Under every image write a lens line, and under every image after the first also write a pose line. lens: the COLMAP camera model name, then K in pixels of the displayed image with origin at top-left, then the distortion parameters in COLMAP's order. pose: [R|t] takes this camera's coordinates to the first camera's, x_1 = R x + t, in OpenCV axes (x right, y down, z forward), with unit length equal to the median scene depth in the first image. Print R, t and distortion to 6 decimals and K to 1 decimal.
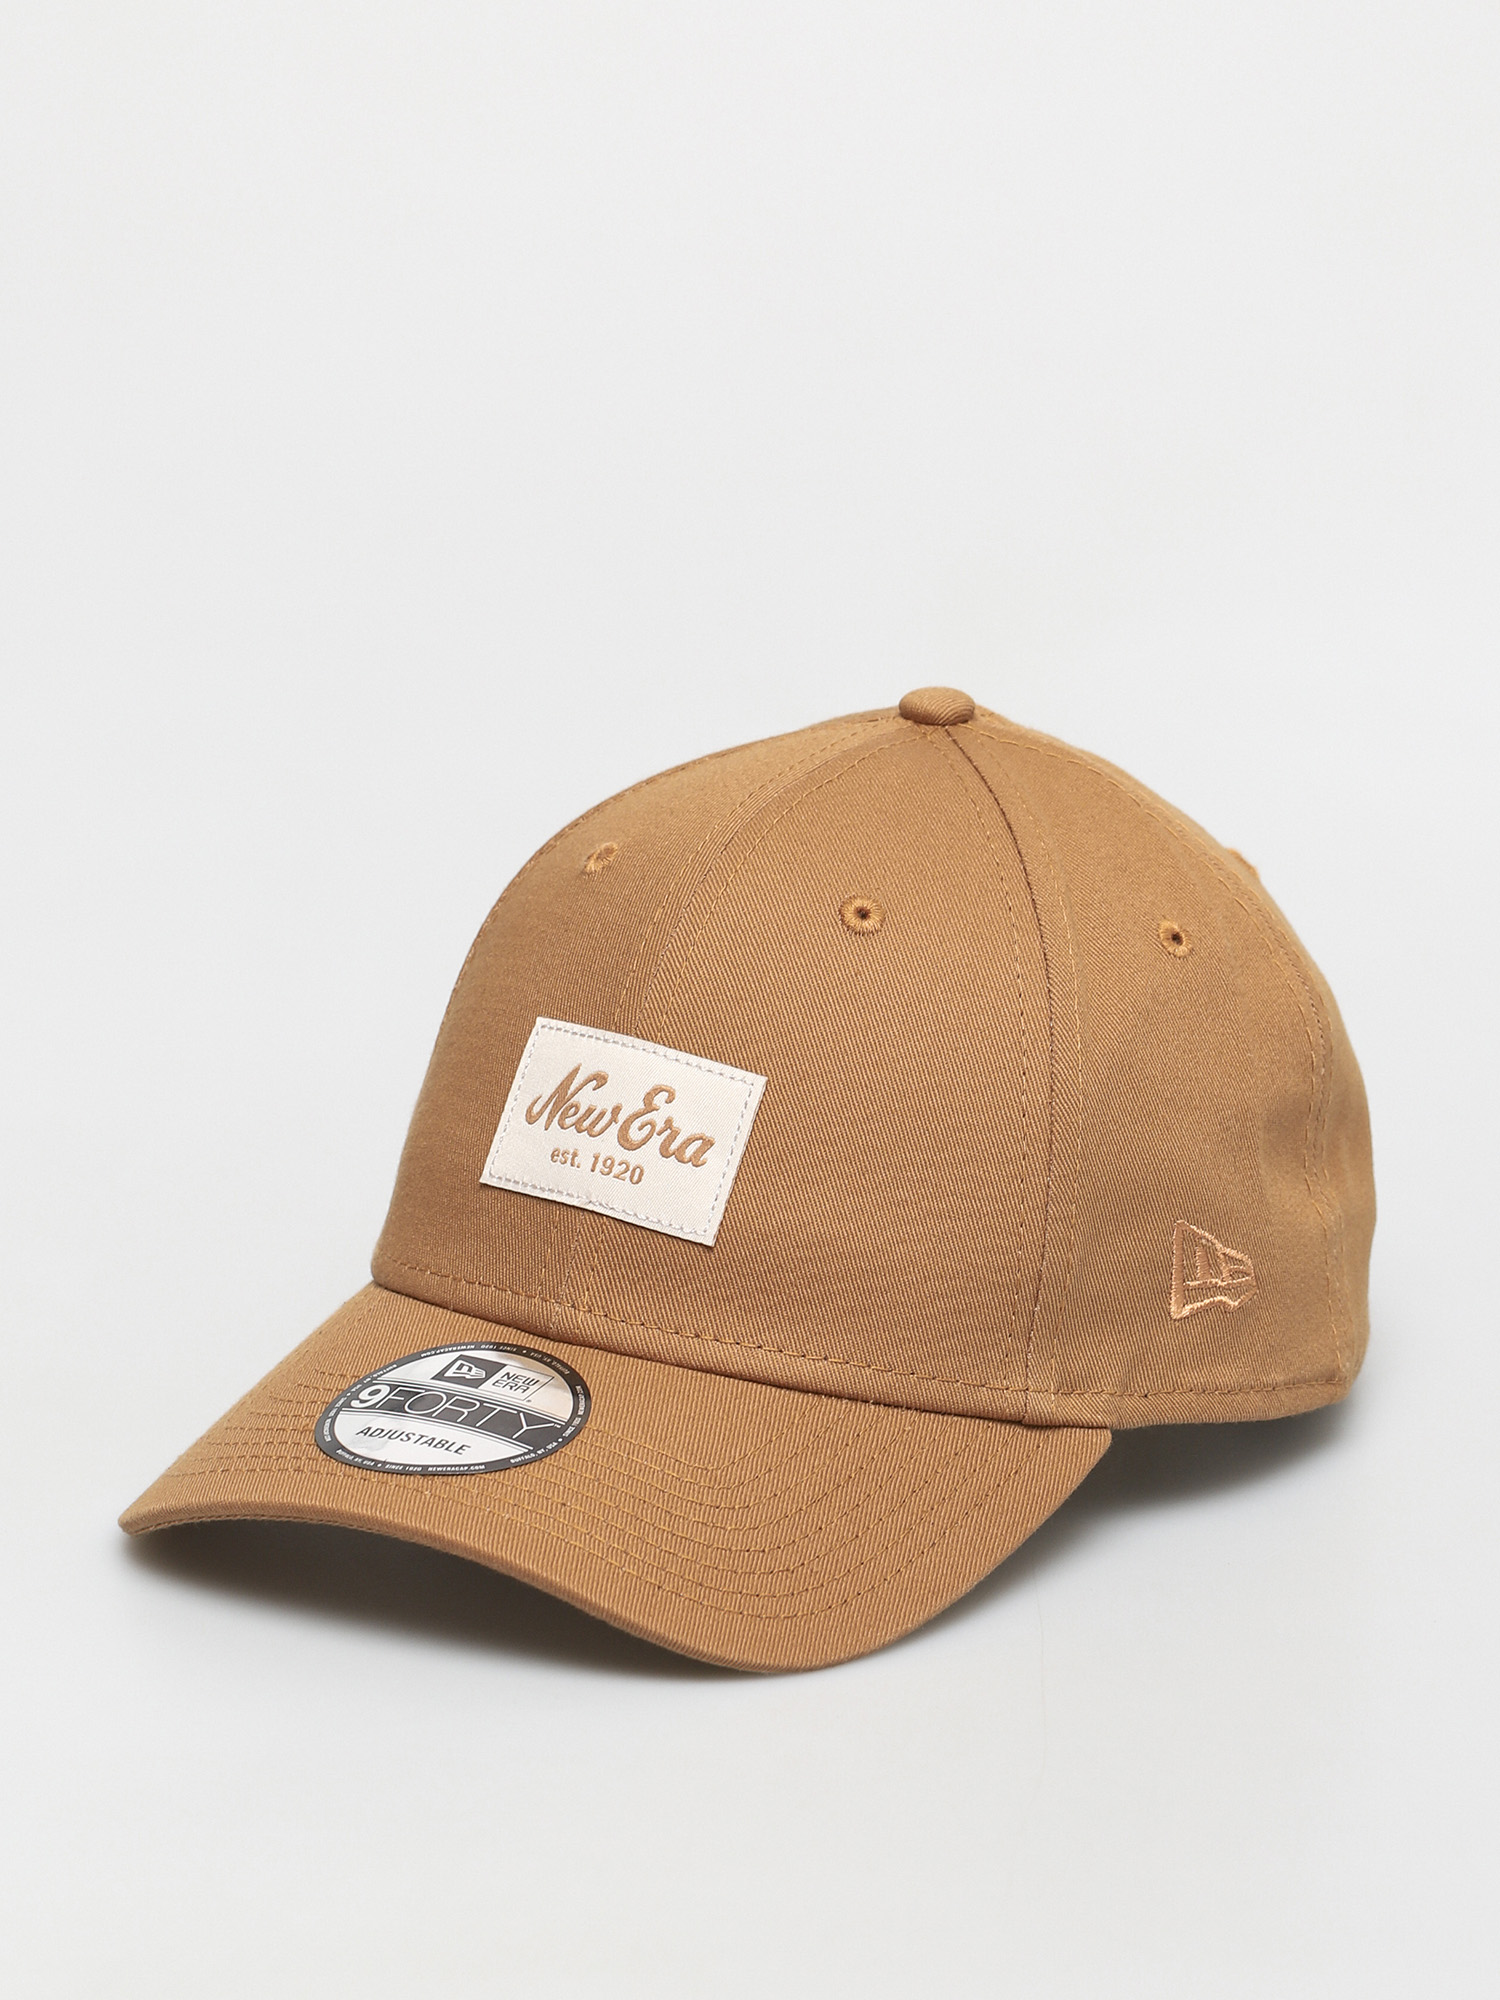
lens RADIAL K [[6457.9, 0, 750.2], [0, 6457.9, 1000.4], [0, 0, 1]] dist [-0.095419, 0.000000]
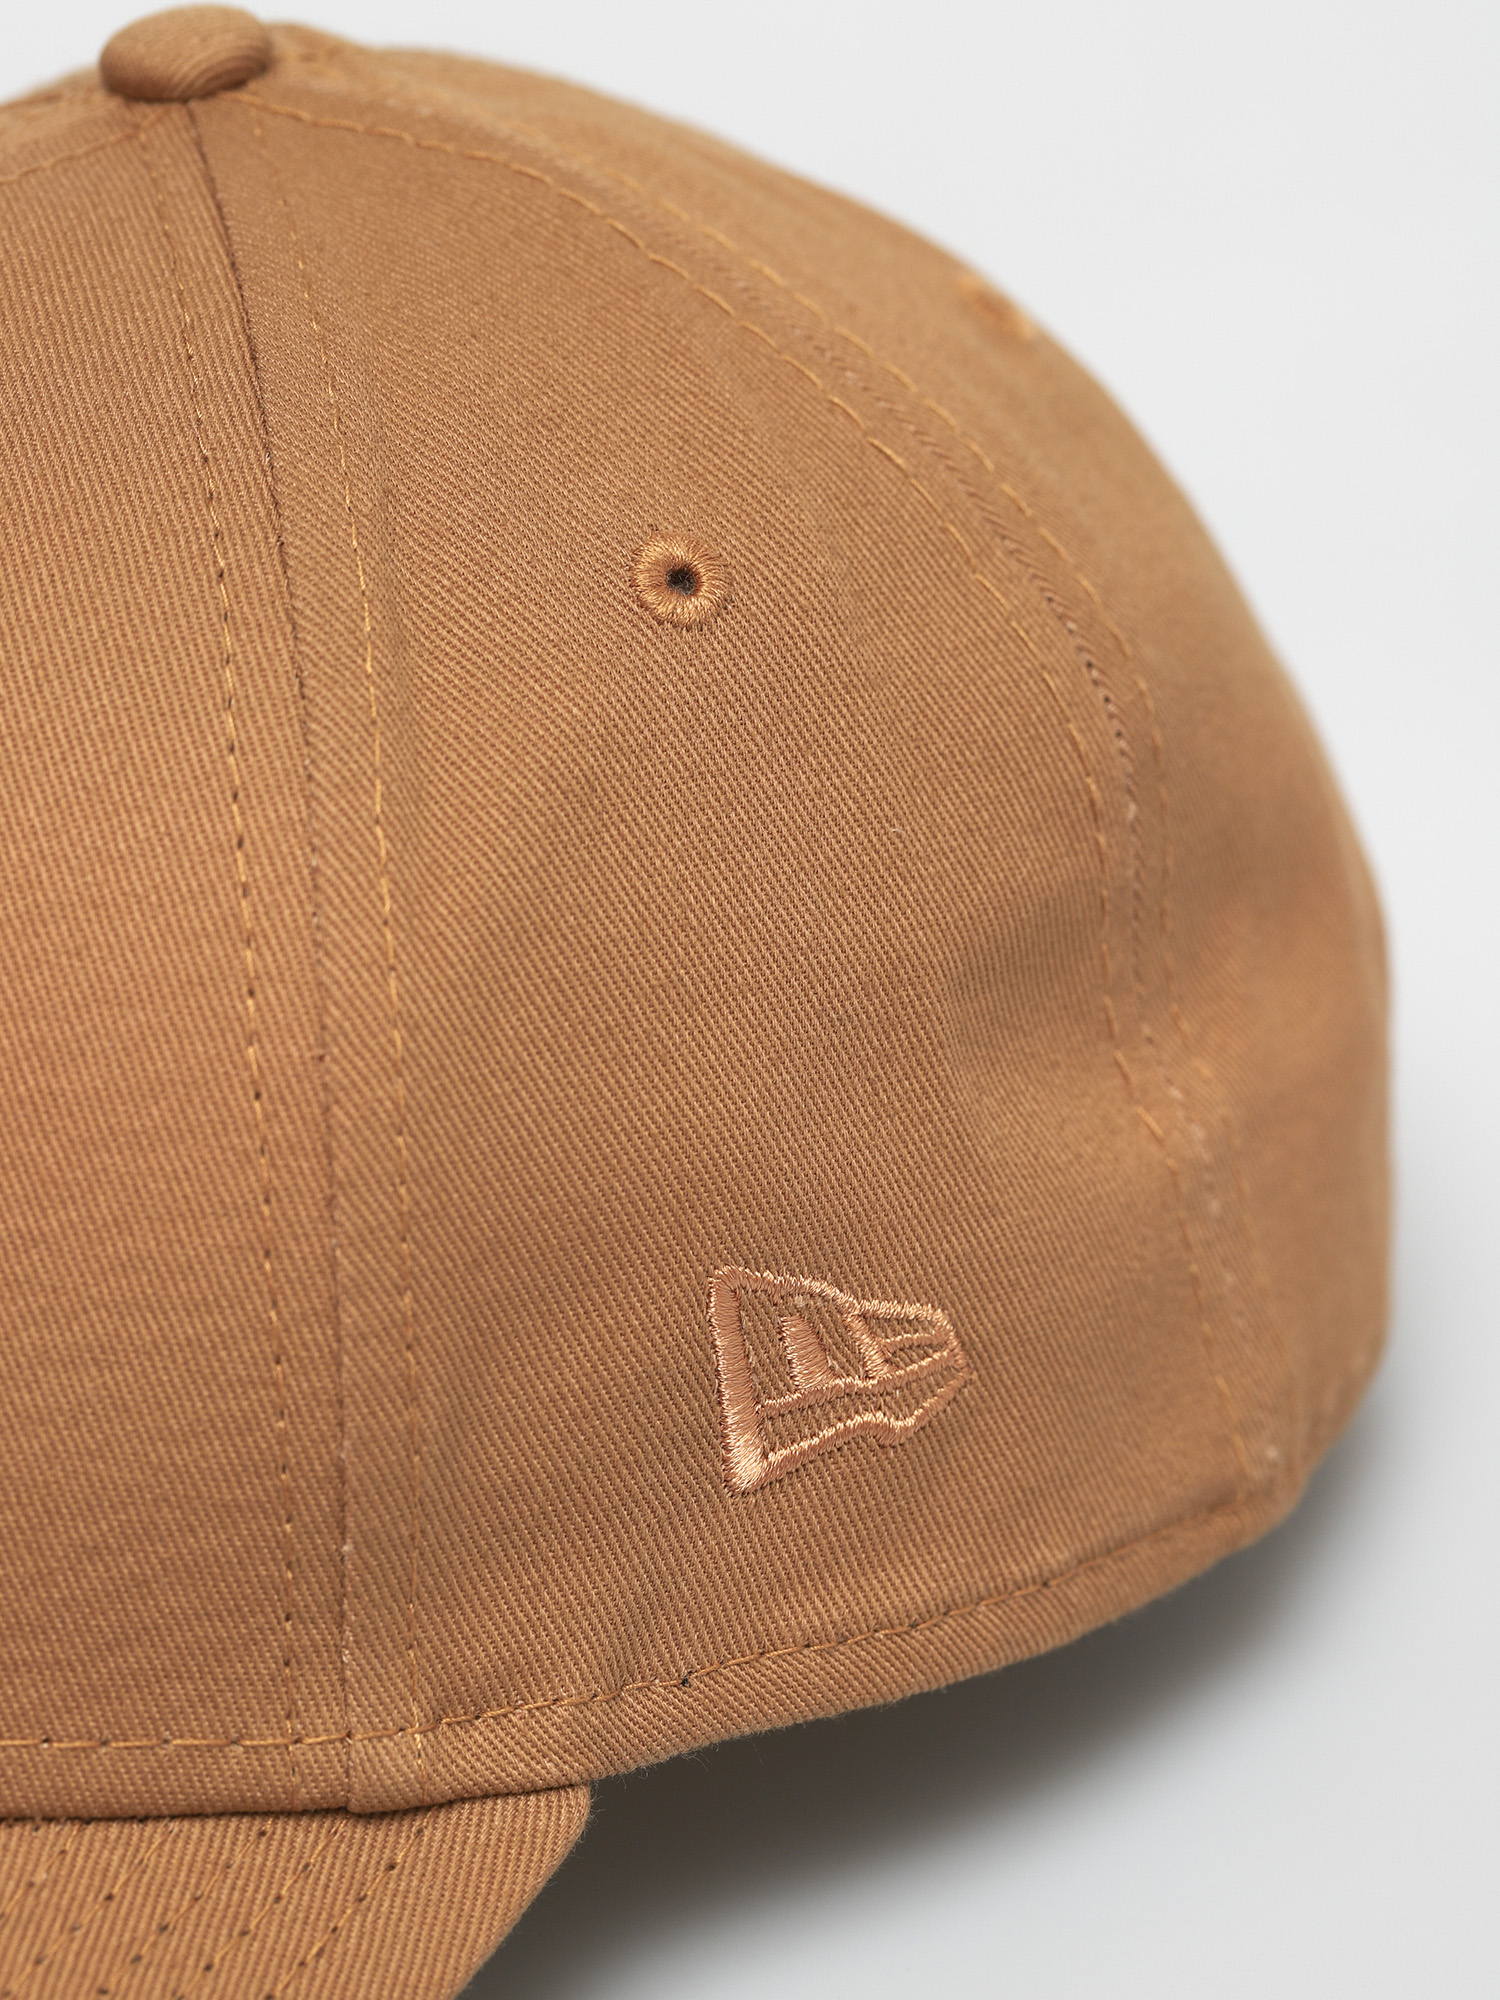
lens RADIAL K [[6457.9, 0, 750.2], [0, 6457.9, 1000.8], [0, 0, 1]] dist [-0.095419, 0.000000]
pose [[0.981311, -0.081631, -0.174258, 0.136862], [0.108121, 0.983002, 0.148380, -0.043050], [0.159183, -0.164448, 0.973457, 0.570611]]
